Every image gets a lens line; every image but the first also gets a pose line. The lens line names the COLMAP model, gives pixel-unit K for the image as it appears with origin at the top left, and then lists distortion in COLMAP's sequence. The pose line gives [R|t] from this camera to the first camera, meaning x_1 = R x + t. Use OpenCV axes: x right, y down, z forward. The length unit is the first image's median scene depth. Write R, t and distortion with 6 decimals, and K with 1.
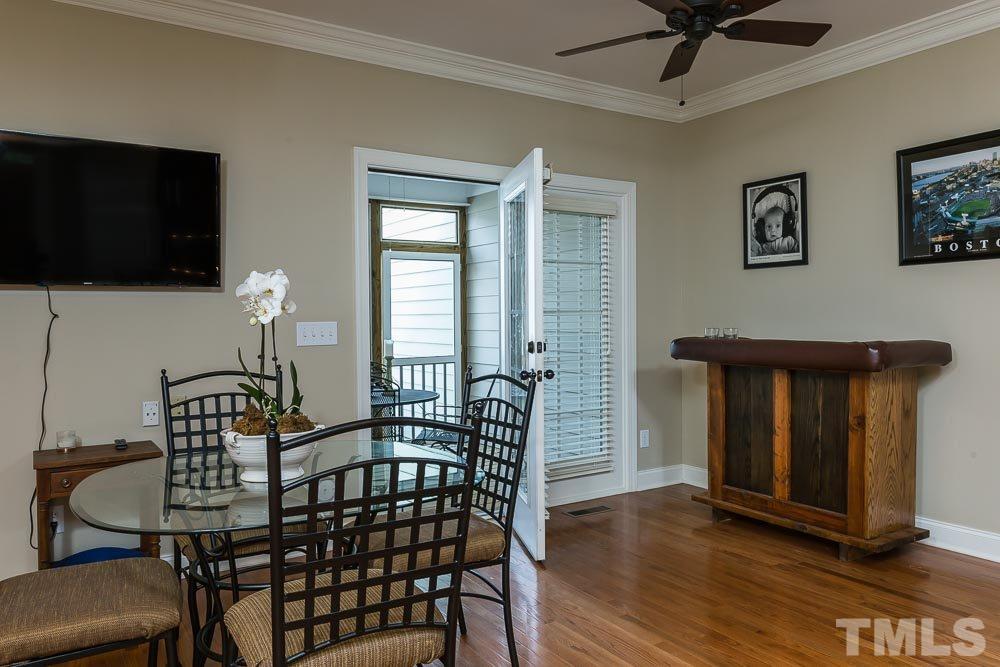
lens RADIAL K [[722.8, 0, 499.0], [0, 722.8, 330.9], [0, 0, 1]] dist [0.045478, 0.005390]
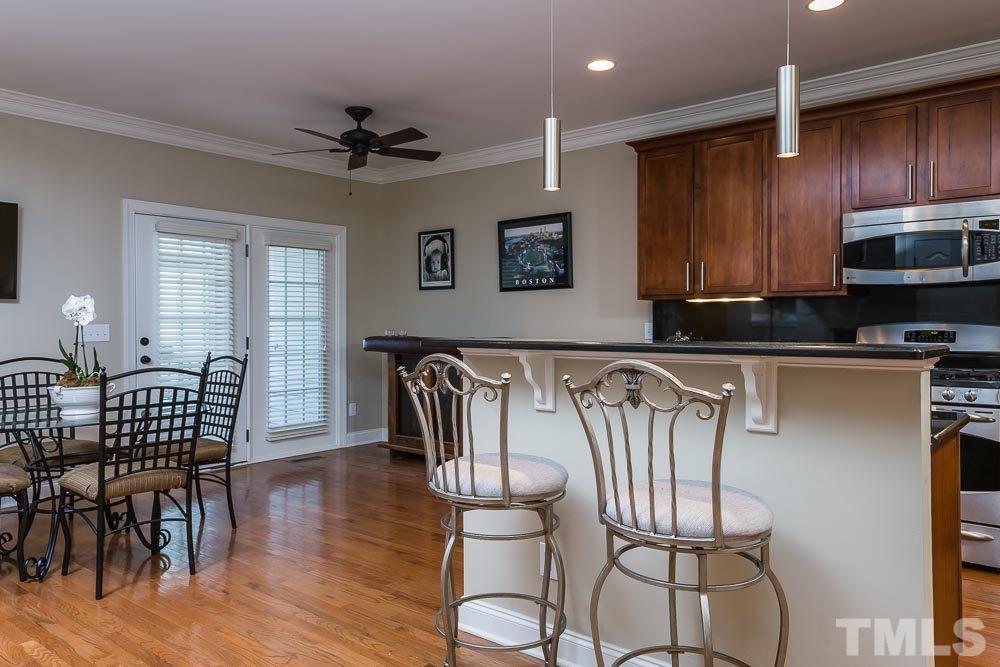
lens RADIAL K [[722.8, 0, 498.5], [0, 722.8, 324.2], [0, 0, 1]] dist [0.045478, 0.005390]
pose [[0.953374, 0.004436, 0.301760, 0.061752], [0.000334, 0.999876, -0.015752, 0.008780], [-0.301792, 0.015118, 0.953254, -0.547748]]
